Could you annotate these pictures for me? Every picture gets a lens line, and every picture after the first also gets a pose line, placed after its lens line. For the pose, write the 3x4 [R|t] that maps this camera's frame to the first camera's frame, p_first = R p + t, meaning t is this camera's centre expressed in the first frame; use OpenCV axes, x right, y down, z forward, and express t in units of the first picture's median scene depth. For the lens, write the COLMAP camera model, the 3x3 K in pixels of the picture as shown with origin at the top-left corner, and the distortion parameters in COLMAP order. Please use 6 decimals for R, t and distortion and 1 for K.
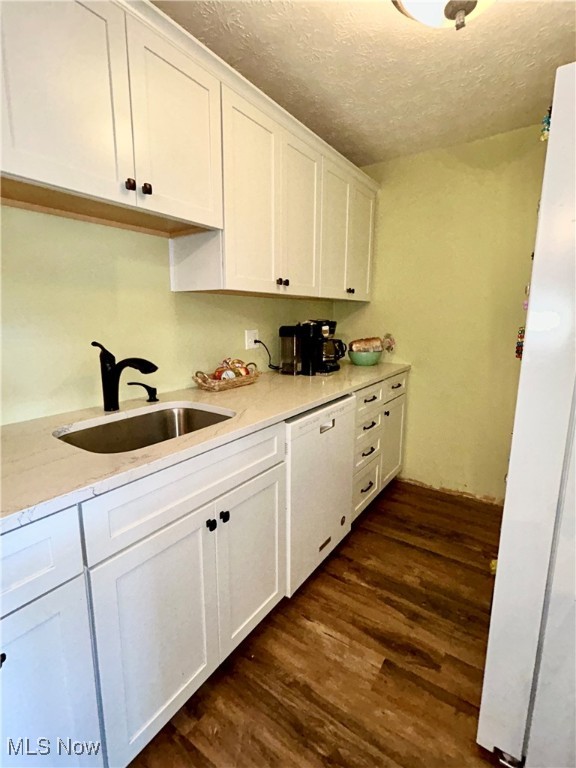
lens RADIAL K [[364.4, 0, 290.8], [0, 364.4, 378.7], [0, 0, 1]] dist [0.010193, 0.000576]
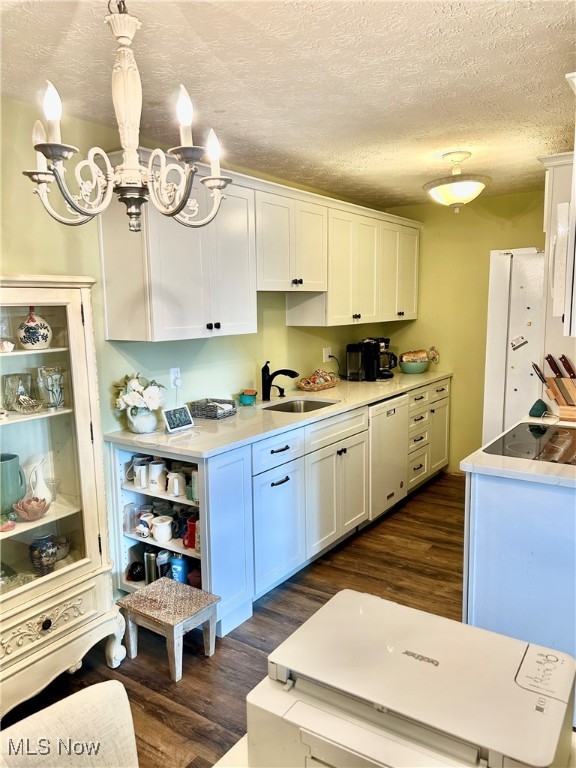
lens RADIAL K [[580.7, 0, 285.5], [0, 580.7, 385.6], [0, 0, 1]] dist [0.064144, -0.001976]
pose [[0.999785, -0.019299, -0.007547, -0.243103], [0.019043, 0.999288, -0.032556, 0.068739], [0.008170, 0.032406, 0.999441, -1.089830]]
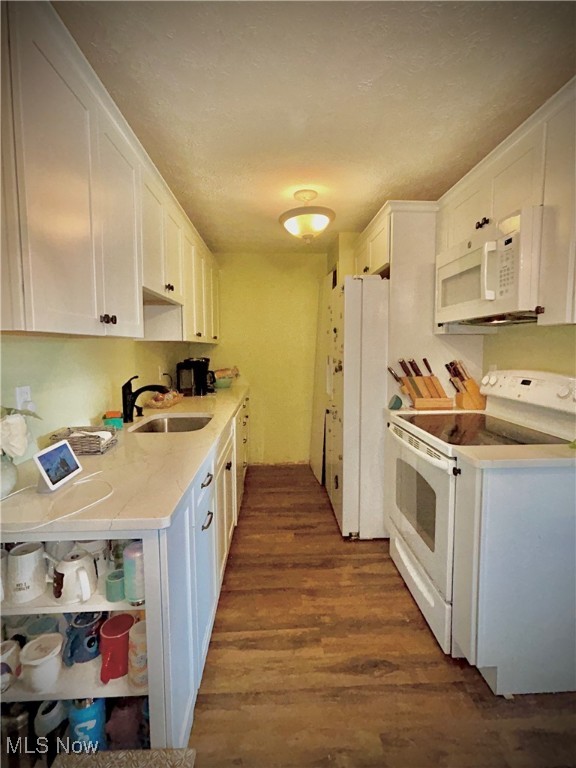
lens RADIAL K [[364.4, 0, 288.0], [0, 364.4, 380.4], [0, 0, 1]] dist [0.010193, 0.000576]
pose [[0.799156, -0.060615, 0.598060, -0.544262], [0.111924, 0.992510, -0.048964, 0.040623], [-0.590612, 0.106067, 0.799955, -0.372728]]
